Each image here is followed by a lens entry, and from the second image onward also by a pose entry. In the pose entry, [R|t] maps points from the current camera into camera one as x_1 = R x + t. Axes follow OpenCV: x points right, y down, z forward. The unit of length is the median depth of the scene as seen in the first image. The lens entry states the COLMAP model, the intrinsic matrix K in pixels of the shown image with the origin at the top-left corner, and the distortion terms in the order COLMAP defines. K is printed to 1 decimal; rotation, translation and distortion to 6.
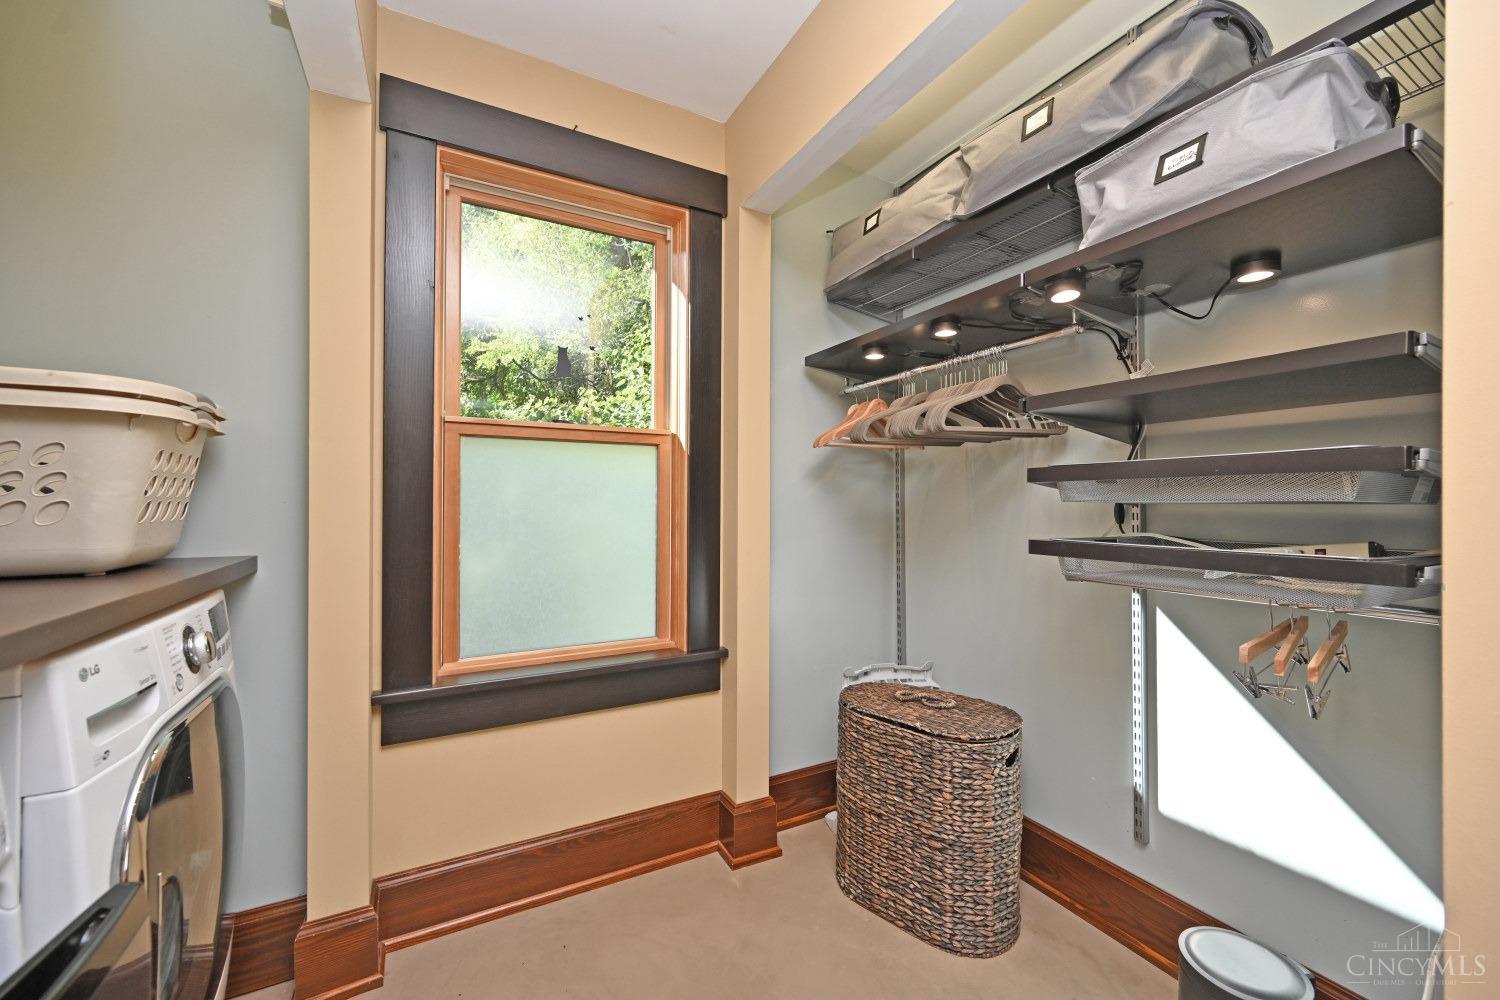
lens RADIAL K [[586.4, 0, 750.0], [0, 586.4, 500.0], [0, 0, 1]] dist [-0.001653, 0.000093]
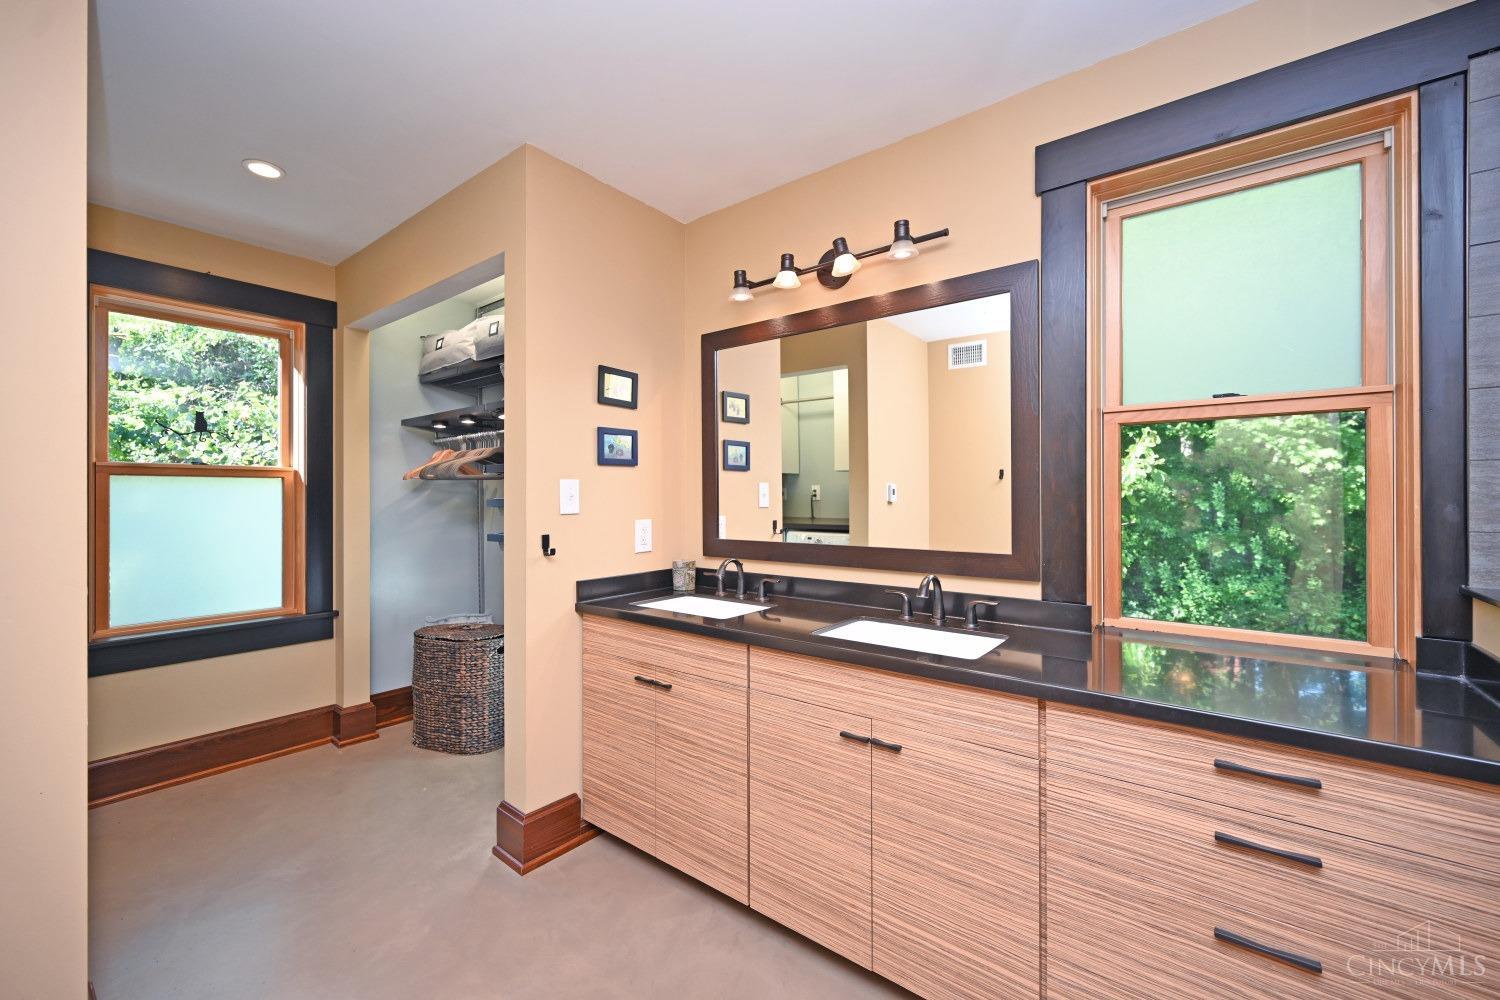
lens RADIAL K [[609.9, 0, 750.0], [0, 609.9, 500.0], [0, 0, 1]] dist [0.000734, 0.000143]
pose [[0.916575, -0.004909, 0.399833, 0.316285], [0.003774, 0.999986, 0.003627, -0.038782], [-0.399846, -0.001815, 0.916581, -0.909905]]
